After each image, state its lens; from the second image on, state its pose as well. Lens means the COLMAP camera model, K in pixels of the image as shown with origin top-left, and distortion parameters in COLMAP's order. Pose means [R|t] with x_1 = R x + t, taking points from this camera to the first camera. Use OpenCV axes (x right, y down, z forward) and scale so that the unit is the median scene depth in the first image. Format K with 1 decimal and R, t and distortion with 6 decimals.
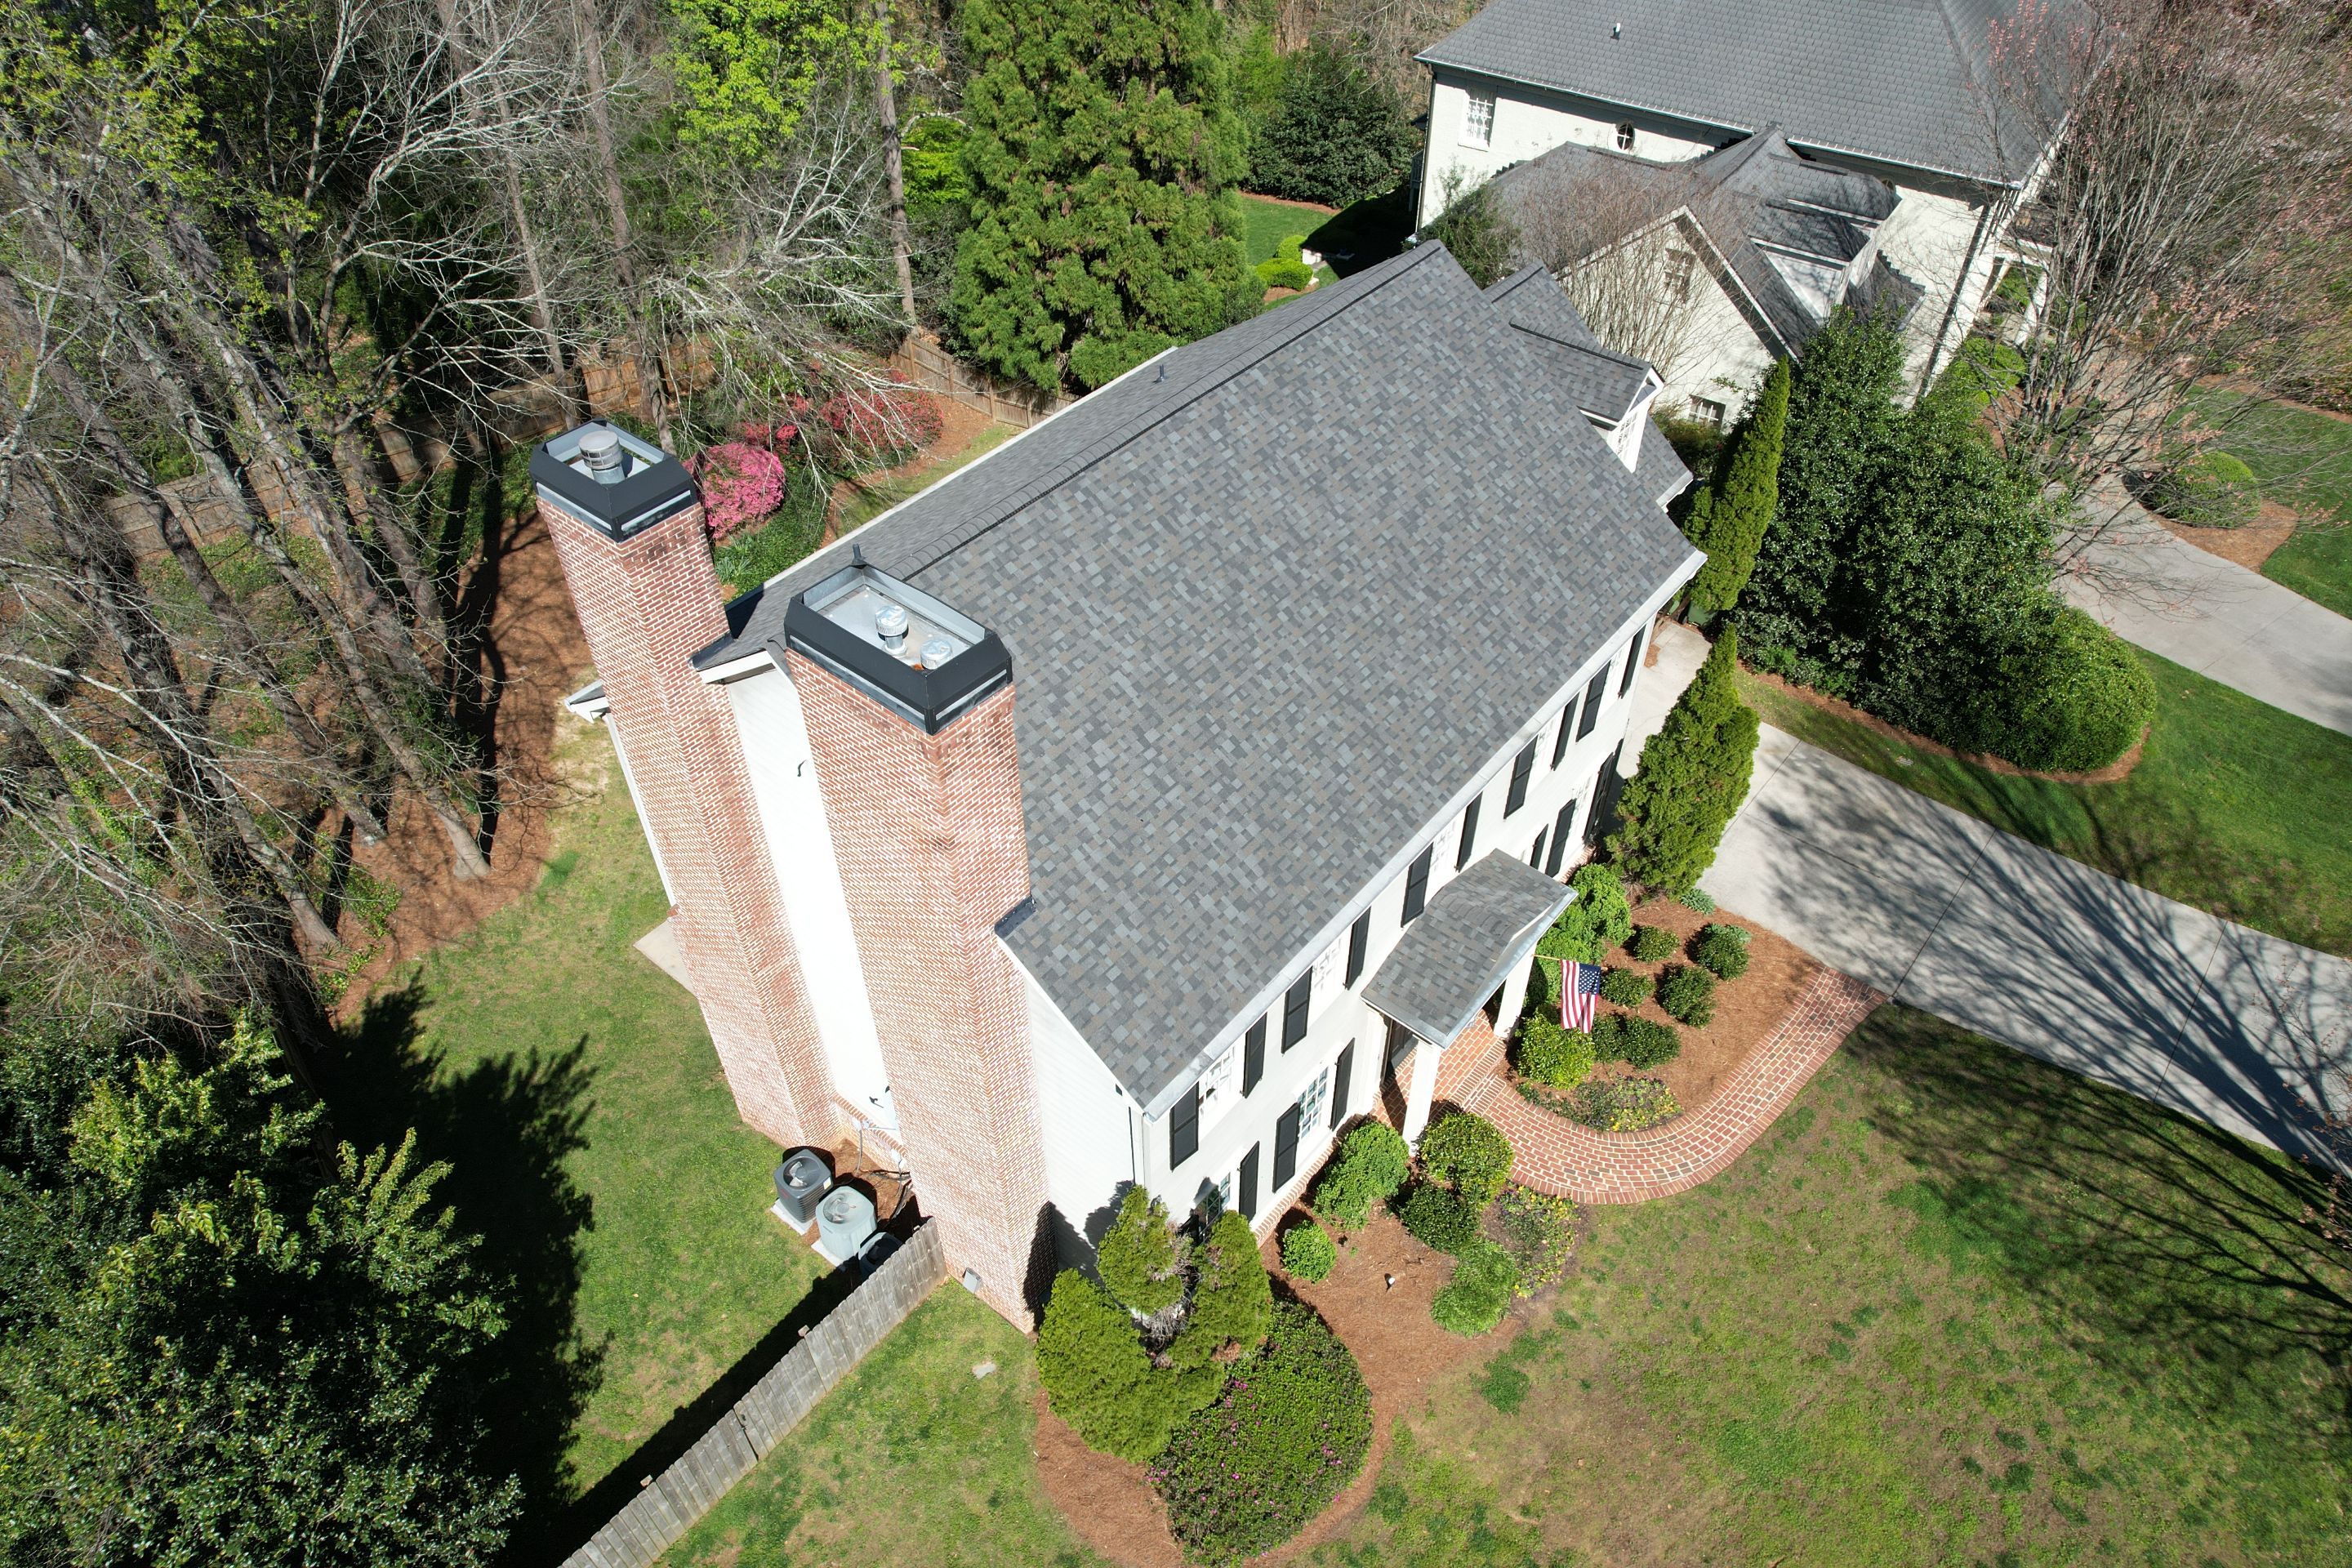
lens RADIAL K [[1515.3, 0, 1176.1], [0, 1515.3, 785.4], [0, 0, 1]] dist [-0.086315, 0.071395]
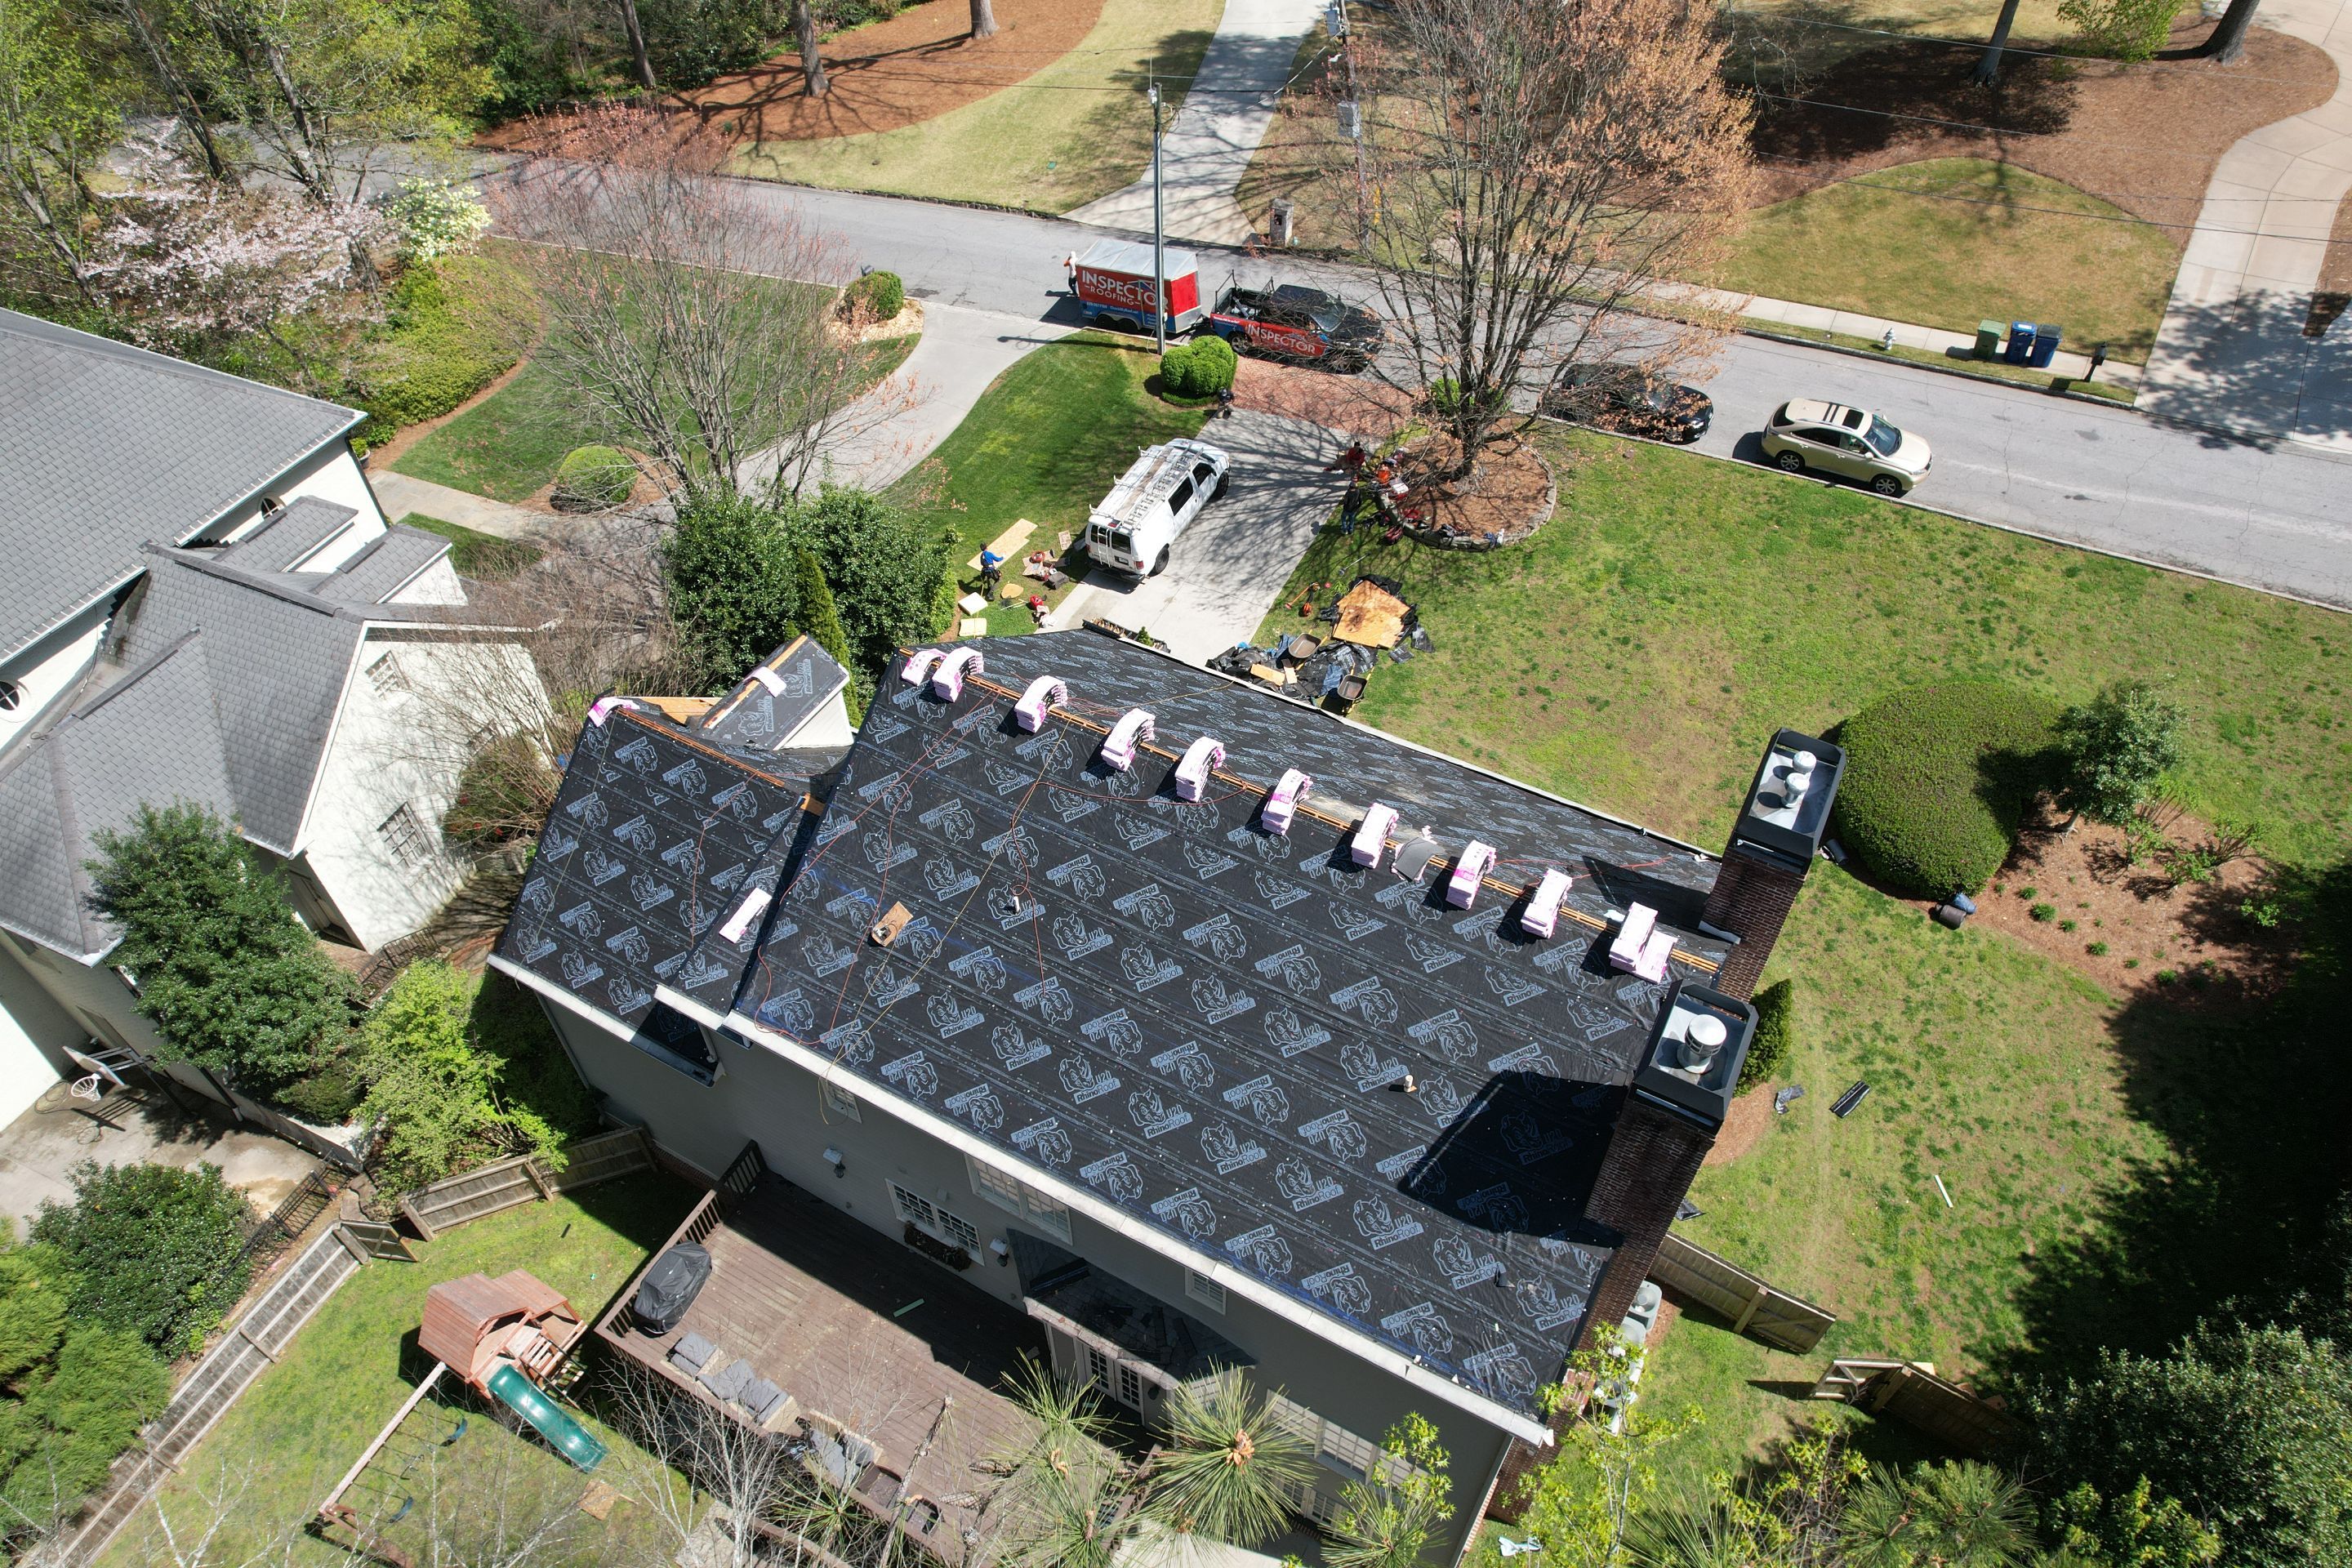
lens RADIAL K [[1515.3, 0, 1176.1], [0, 1515.3, 785.4], [0, 0, 1]] dist [-0.086315, 0.071395]
pose [[-0.185678, -0.707865, 0.681506, -0.668155], [0.681469, 0.406899, 0.608304, -0.876373], [-0.707901, 0.577374, 0.406836, 0.536614]]
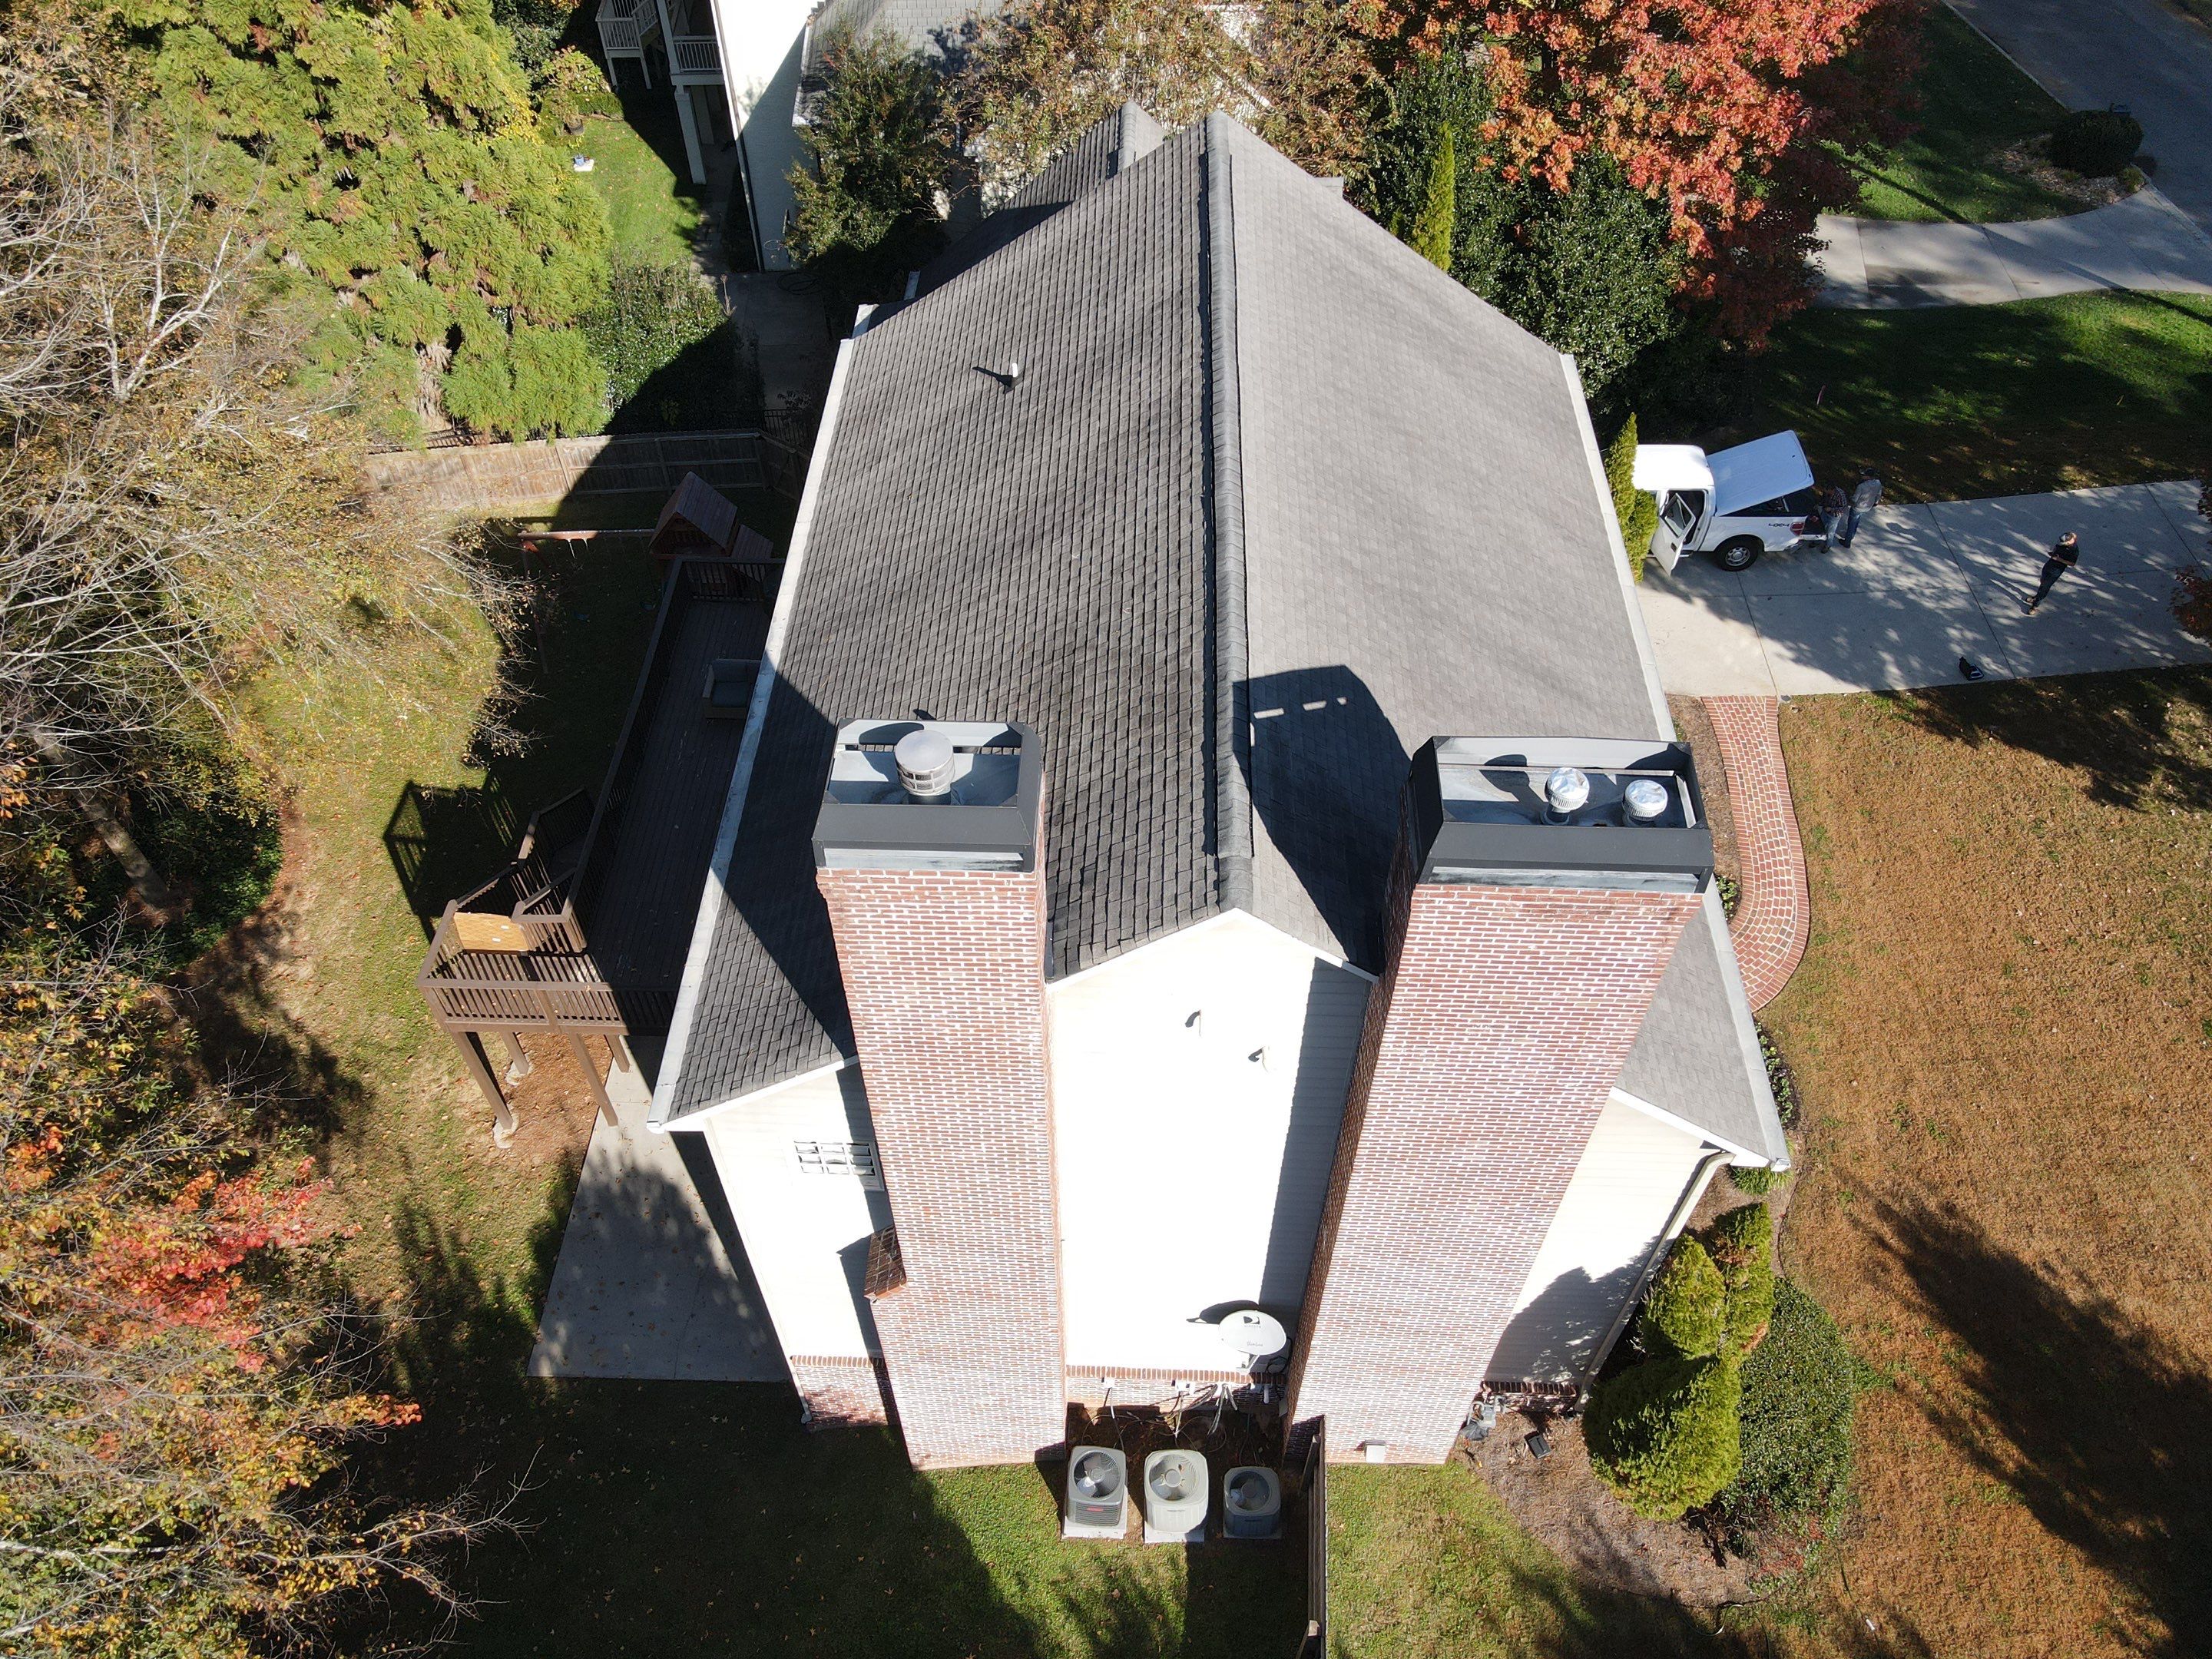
lens RADIAL K [[1622.1, 0, 1096.4], [0, 1622.1, 834.0], [0, 0, 1]] dist [0.006141, 0.004067]
pose [[0.794709, -0.459358, 0.396772, -0.456502], [0.416062, 0.888193, 0.194949, -0.222459], [-0.441962, 0.010155, 0.896977, 0.233130]]
